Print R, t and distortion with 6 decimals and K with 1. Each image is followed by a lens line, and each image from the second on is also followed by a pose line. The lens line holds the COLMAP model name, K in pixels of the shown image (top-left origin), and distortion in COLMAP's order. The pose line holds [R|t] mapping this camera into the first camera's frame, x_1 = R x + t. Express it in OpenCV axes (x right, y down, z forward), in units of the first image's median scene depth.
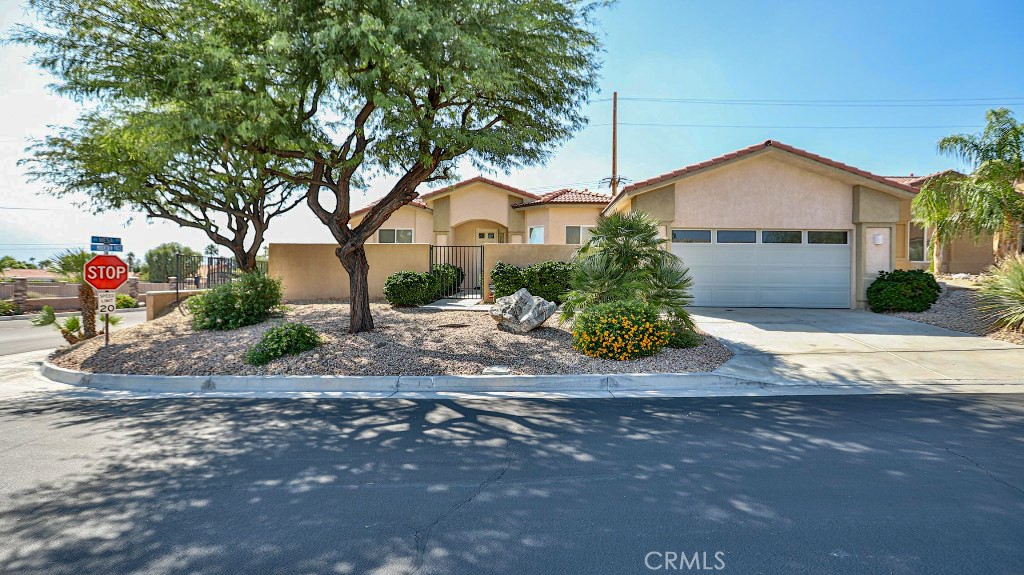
lens RADIAL K [[501.9, 0, 513.9], [0, 501.9, 288.5], [0, 0, 1]] dist [-0.018751, 0.000660]
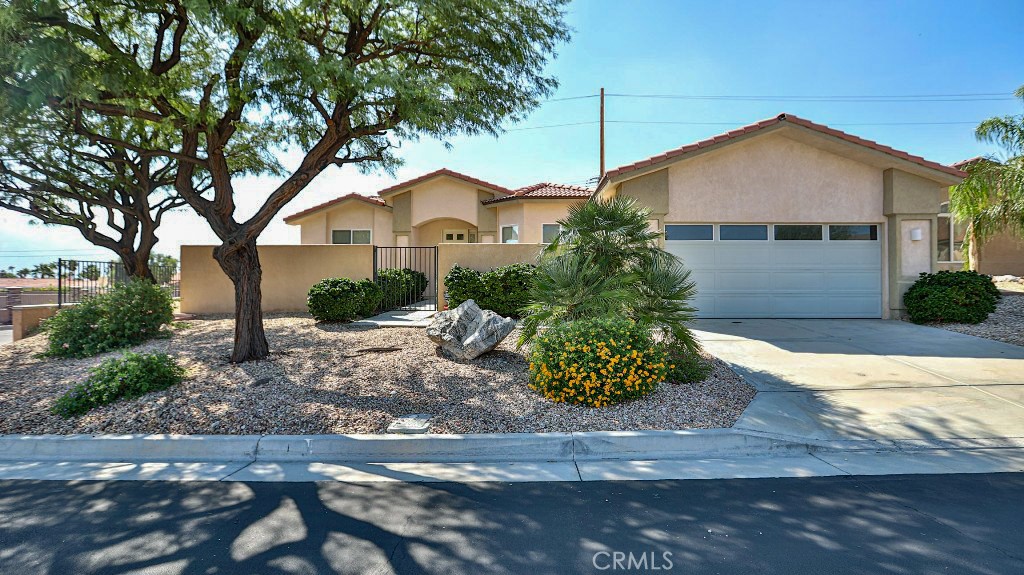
lens RADIAL K [[501.9, 0, 508.9], [0, 501.9, 284.8], [0, 0, 1]] dist [-0.018751, 0.000660]
pose [[0.999949, -0.008114, 0.005974, 0.060998], [0.008219, 0.999807, -0.017864, -0.007122], [-0.005828, 0.017913, 0.999823, 0.208881]]
